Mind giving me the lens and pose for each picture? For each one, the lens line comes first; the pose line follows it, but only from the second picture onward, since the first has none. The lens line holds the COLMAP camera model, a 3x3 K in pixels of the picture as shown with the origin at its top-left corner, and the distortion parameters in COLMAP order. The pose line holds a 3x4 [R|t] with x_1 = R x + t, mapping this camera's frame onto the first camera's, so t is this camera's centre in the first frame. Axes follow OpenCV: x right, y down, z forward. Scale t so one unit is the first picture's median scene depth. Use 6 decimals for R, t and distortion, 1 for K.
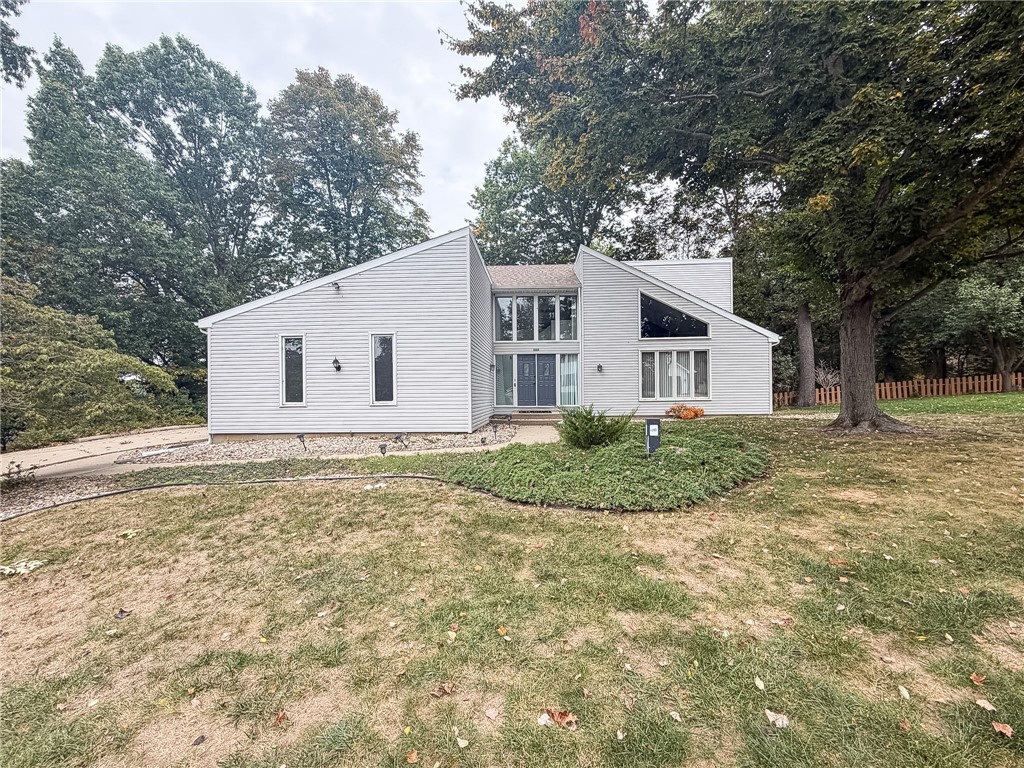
lens RADIAL K [[410.3, 0, 518.3], [0, 410.3, 403.3], [0, 0, 1]] dist [-0.001813, -0.000502]
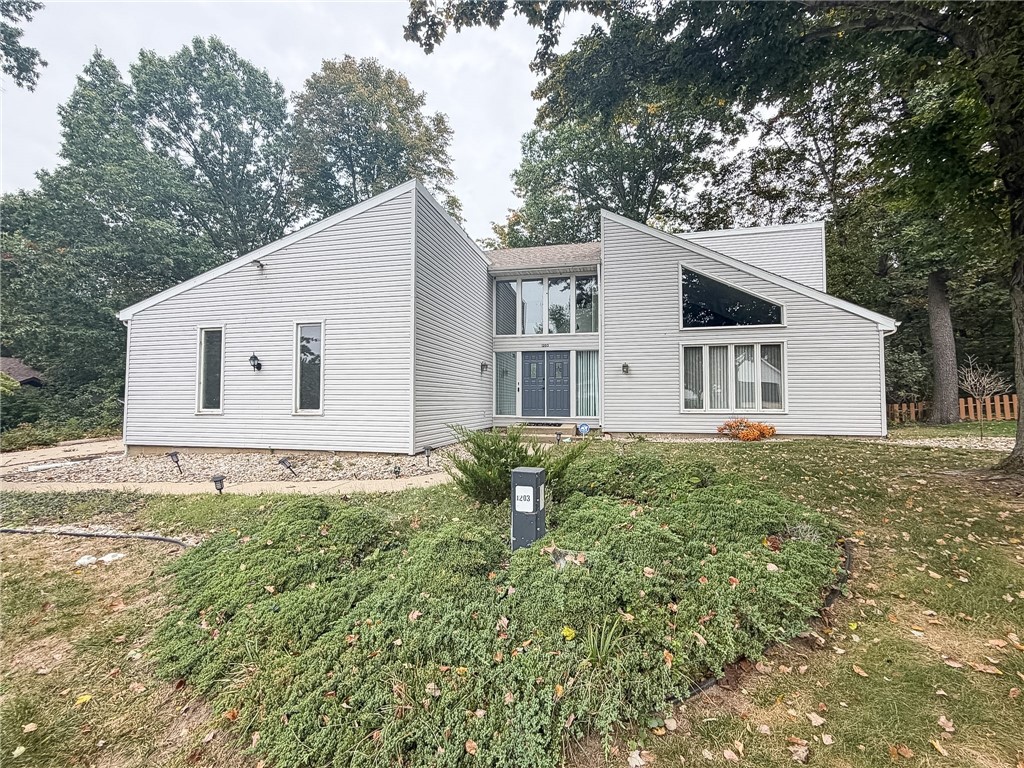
lens RADIAL K [[419.0, 0, 525.0], [0, 419.0, 390.8], [0, 0, 1]] dist [0.001511, -0.000184]
pose [[0.984836, 0.009016, -0.173254, 0.142611], [-0.016161, 0.999074, -0.039878, -0.010327], [0.172734, 0.042073, 0.984070, 0.199809]]
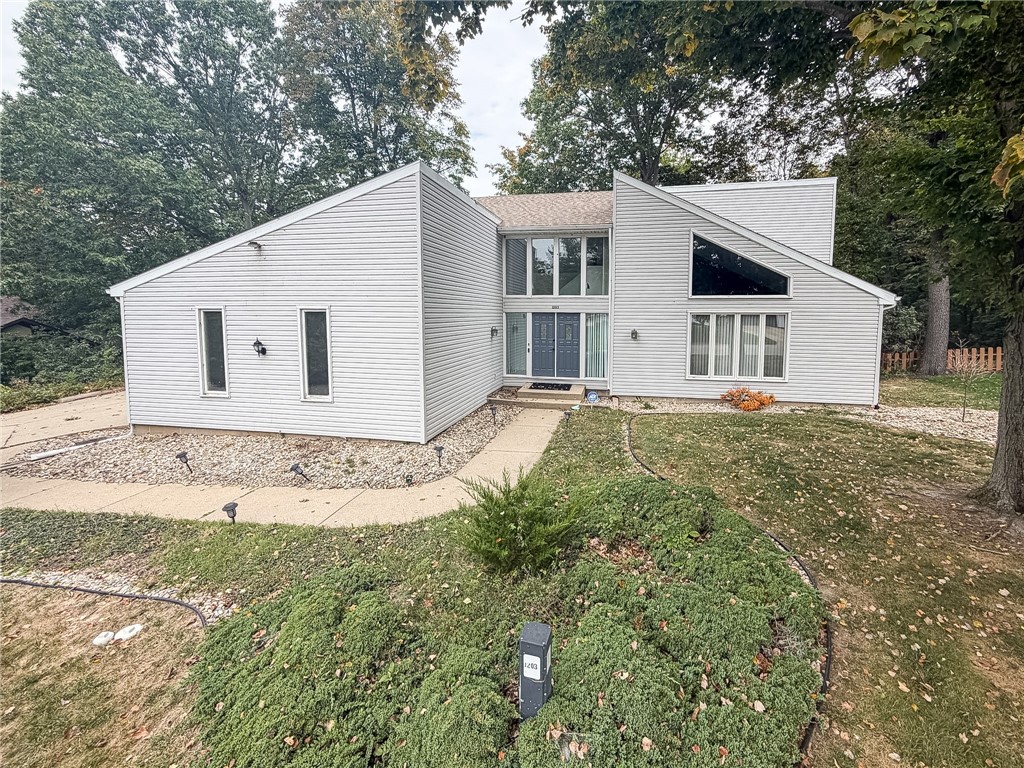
lens RADIAL K [[413.3, 0, 551.4], [0, 413.3, 343.7], [0, 0, 1]] dist [0.000691, 0.000299]
pose [[0.990570, 0.028968, -0.133913, 0.141348], [-0.020195, 0.997588, 0.066415, -0.111082], [0.135514, -0.063084, 0.988765, 0.203888]]
